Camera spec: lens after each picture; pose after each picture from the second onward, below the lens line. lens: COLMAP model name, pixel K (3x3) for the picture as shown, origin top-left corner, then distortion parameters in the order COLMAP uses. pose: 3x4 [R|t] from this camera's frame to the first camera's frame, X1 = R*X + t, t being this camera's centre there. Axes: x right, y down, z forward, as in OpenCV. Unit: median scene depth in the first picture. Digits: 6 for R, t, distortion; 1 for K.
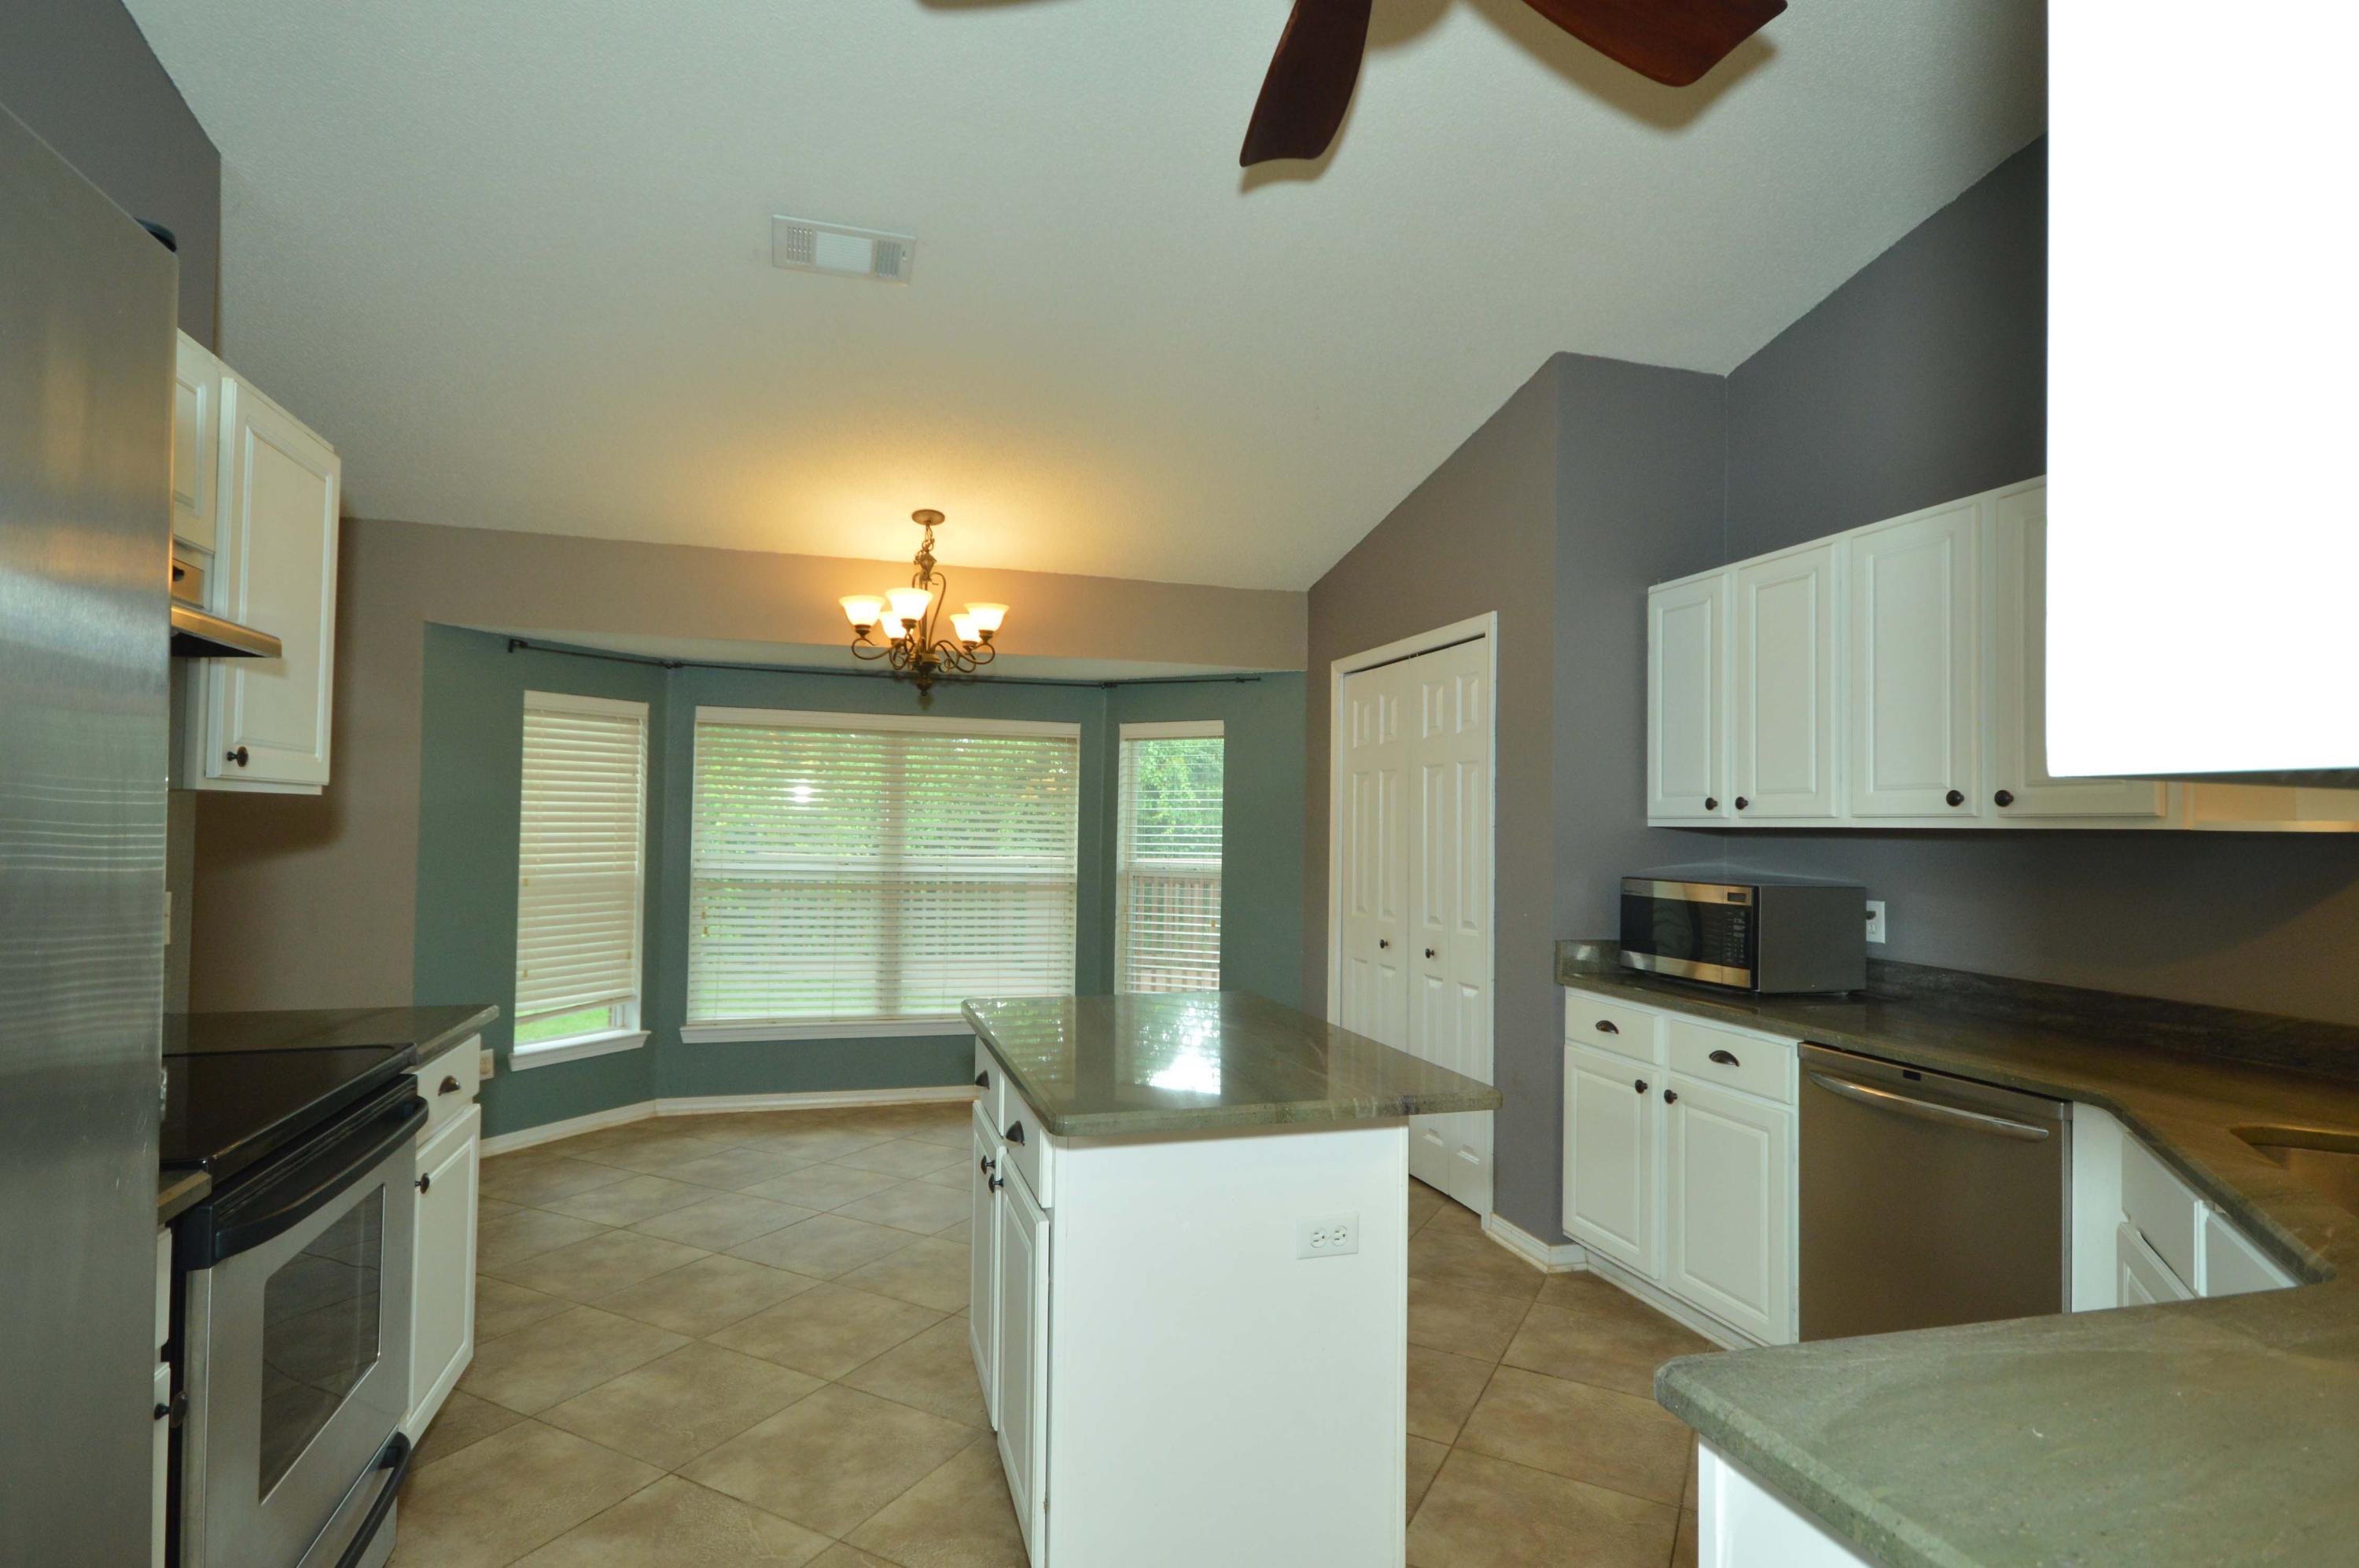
lens RADIAL K [[1175.2, 0, 1181.5], [0, 1175.2, 814.2], [0, 0, 1]] dist [0.007325, 0.000512]
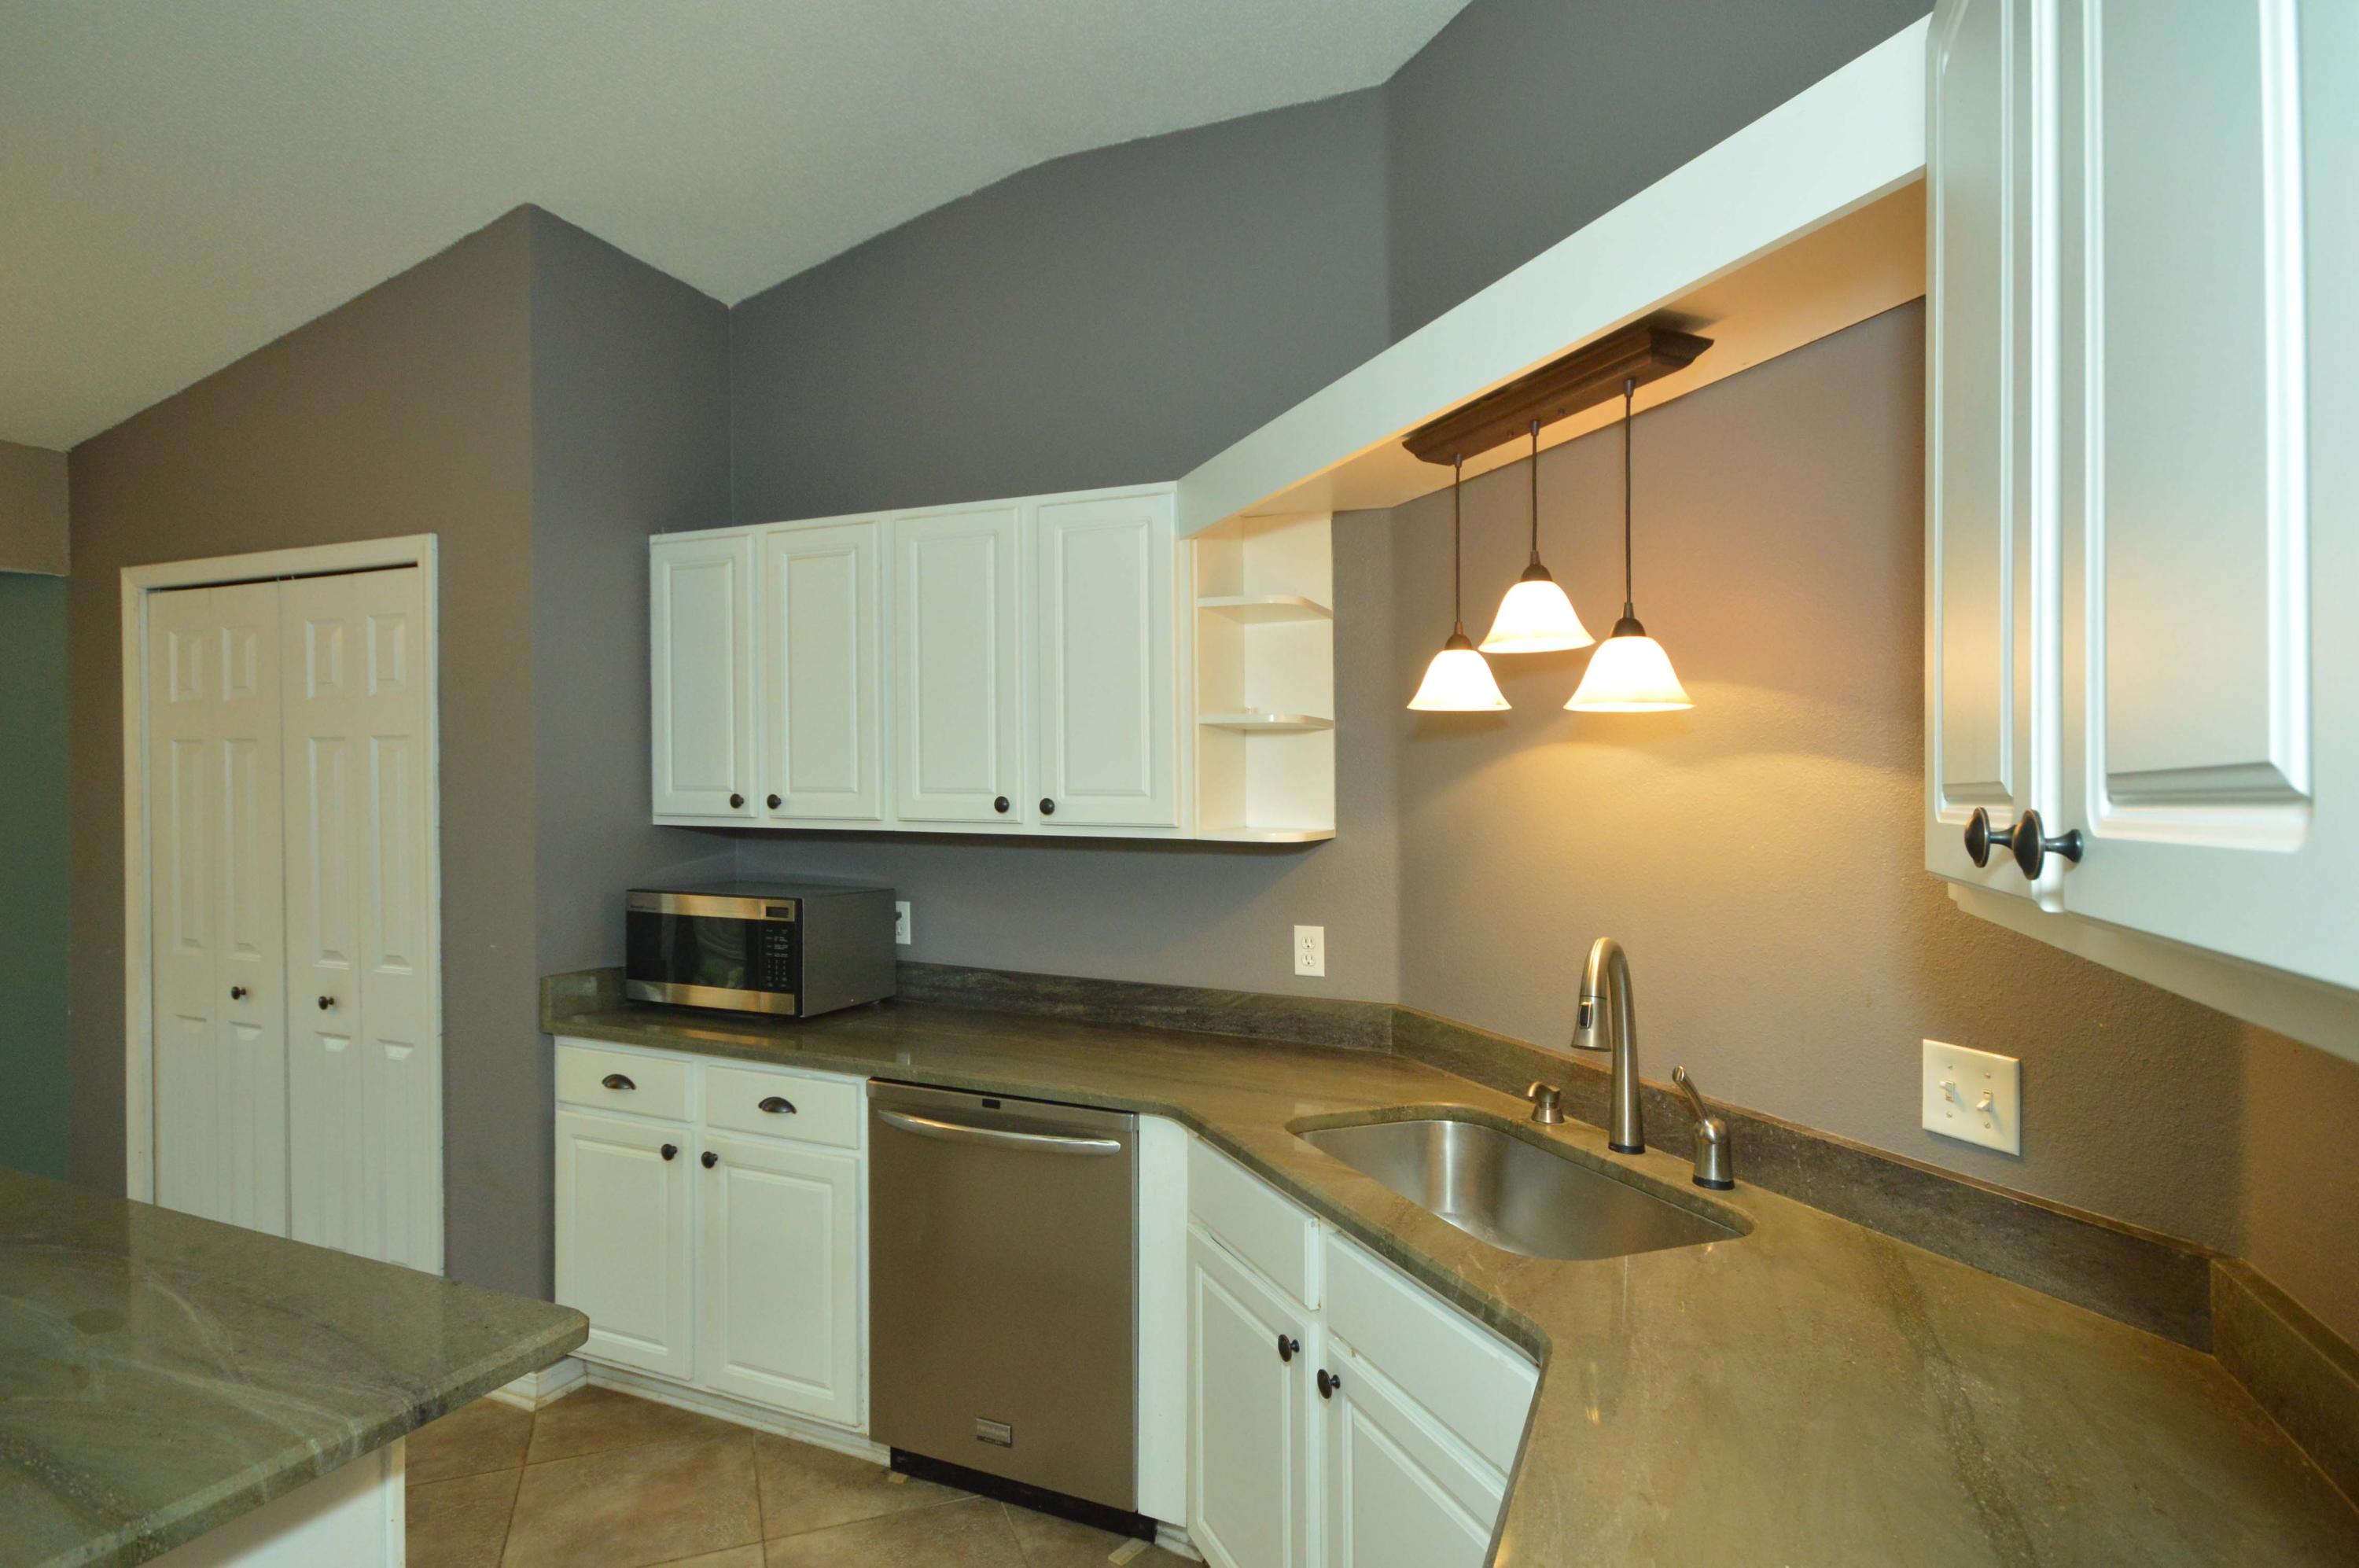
lens RADIAL K [[1175.2, 0, 1181.5], [0, 1175.2, 814.2], [0, 0, 1]] dist [0.007325, 0.000512]
pose [[0.642441, -0.021833, 0.766024, -0.000996], [-0.006874, 0.999390, 0.034250, -0.028439], [-0.766304, -0.027269, 0.641899, 0.179999]]
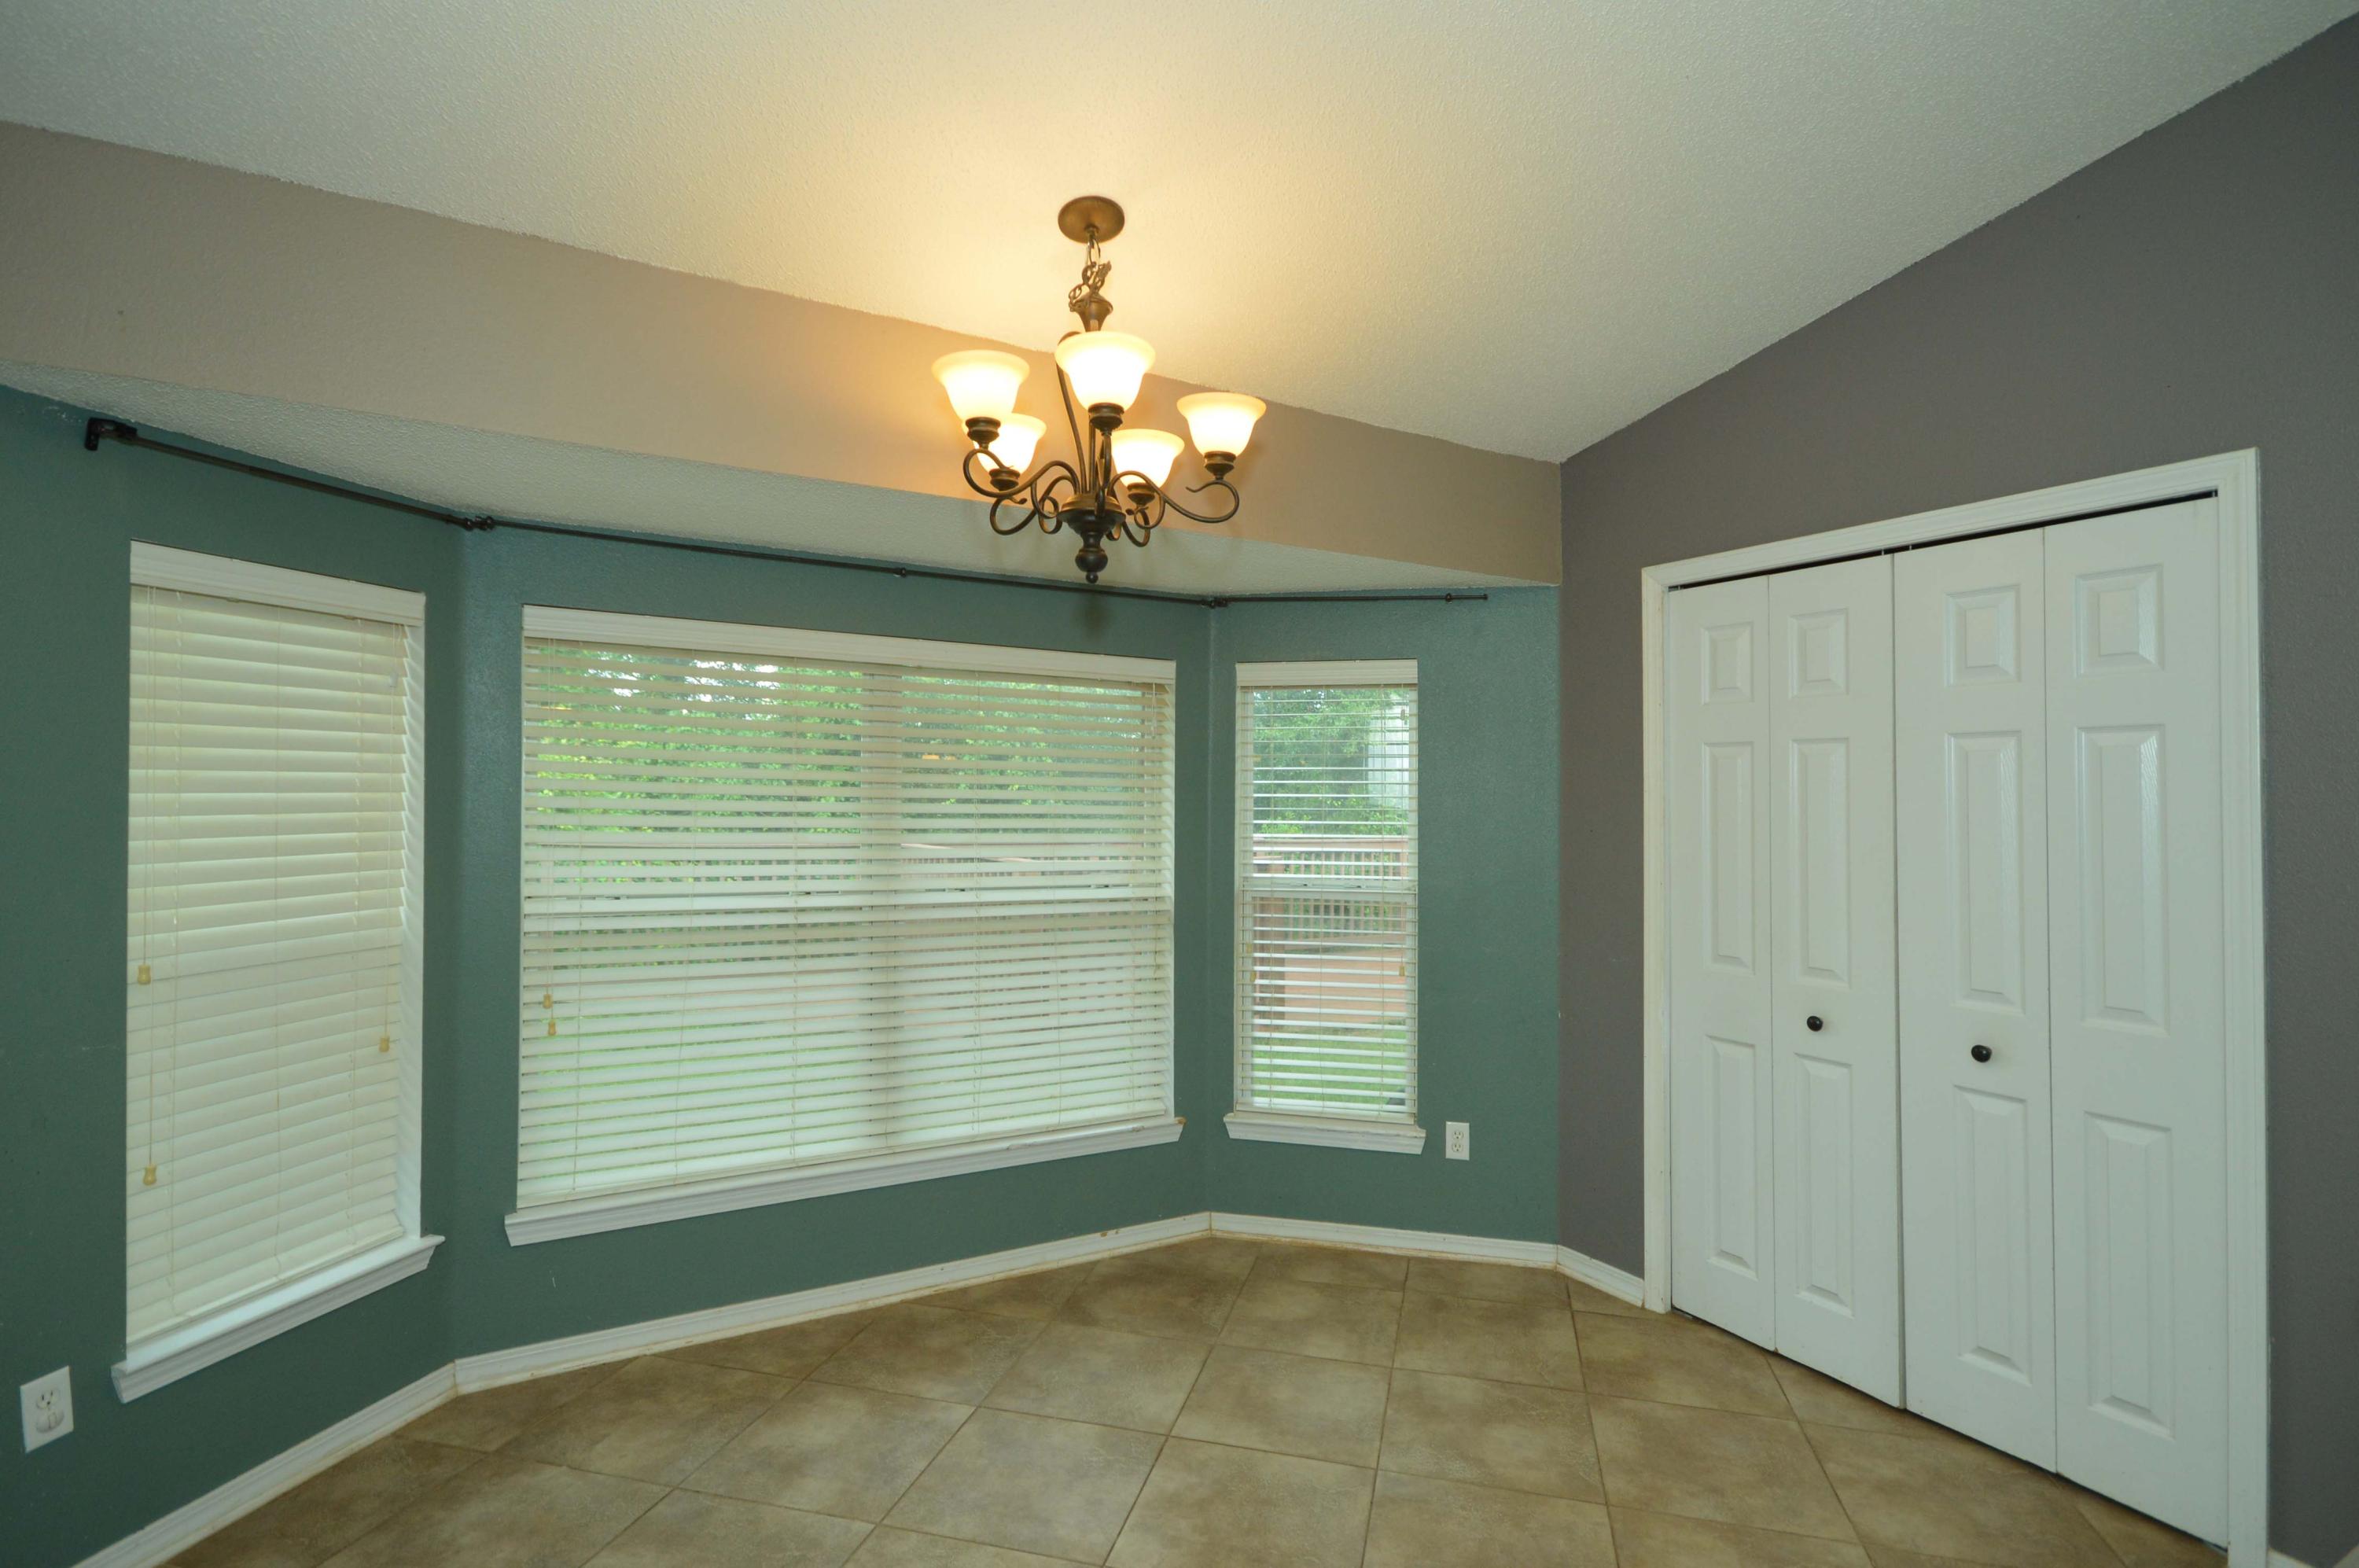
lens RADIAL K [[1169.6, 0, 1234.3], [0, 1169.6, 813.2], [0, 0, 1]] dist [0.001280, -0.000242]
pose [[0.970579, -0.008377, 0.240637, -0.368903], [0.001807, 0.999620, 0.027512, -0.021529], [-0.240776, -0.026268, 0.970225, 0.662063]]
